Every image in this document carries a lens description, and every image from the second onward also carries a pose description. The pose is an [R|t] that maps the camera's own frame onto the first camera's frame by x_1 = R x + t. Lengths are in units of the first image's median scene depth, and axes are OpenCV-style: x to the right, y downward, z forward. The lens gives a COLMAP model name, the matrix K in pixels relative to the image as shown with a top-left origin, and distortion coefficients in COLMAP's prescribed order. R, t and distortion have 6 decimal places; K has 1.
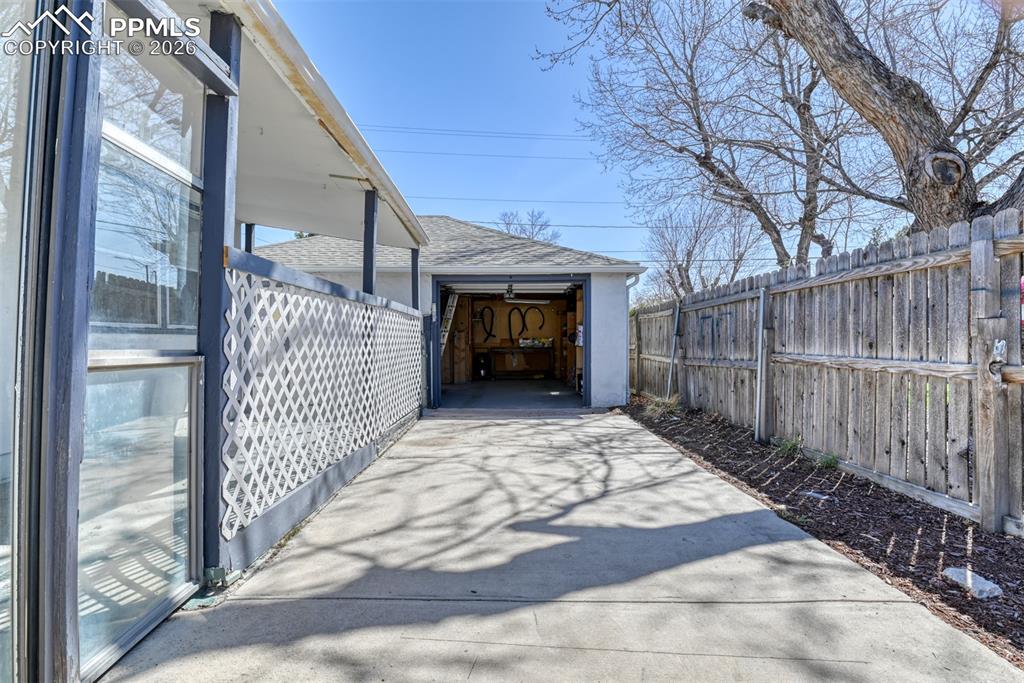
lens RADIAL K [[509.0, 0, 510.6], [0, 509.0, 338.4], [0, 0, 1]] dist [-0.026663, -0.001850]
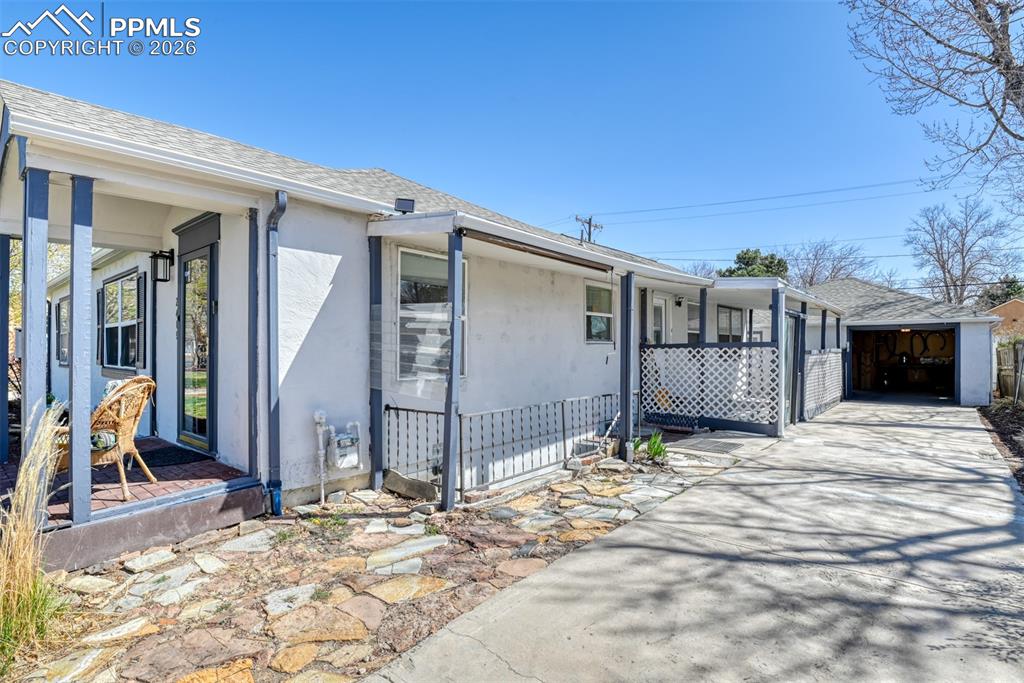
lens RADIAL K [[509.0, 0, 505.8], [0, 509.0, 346.5], [0, 0, 1]] dist [-0.026663, -0.001850]
pose [[0.748038, 0.001509, -0.663655, 0.071486], [0.002184, 0.999986, 0.004735, -0.036230], [0.663653, -0.004992, 0.748024, -0.655677]]
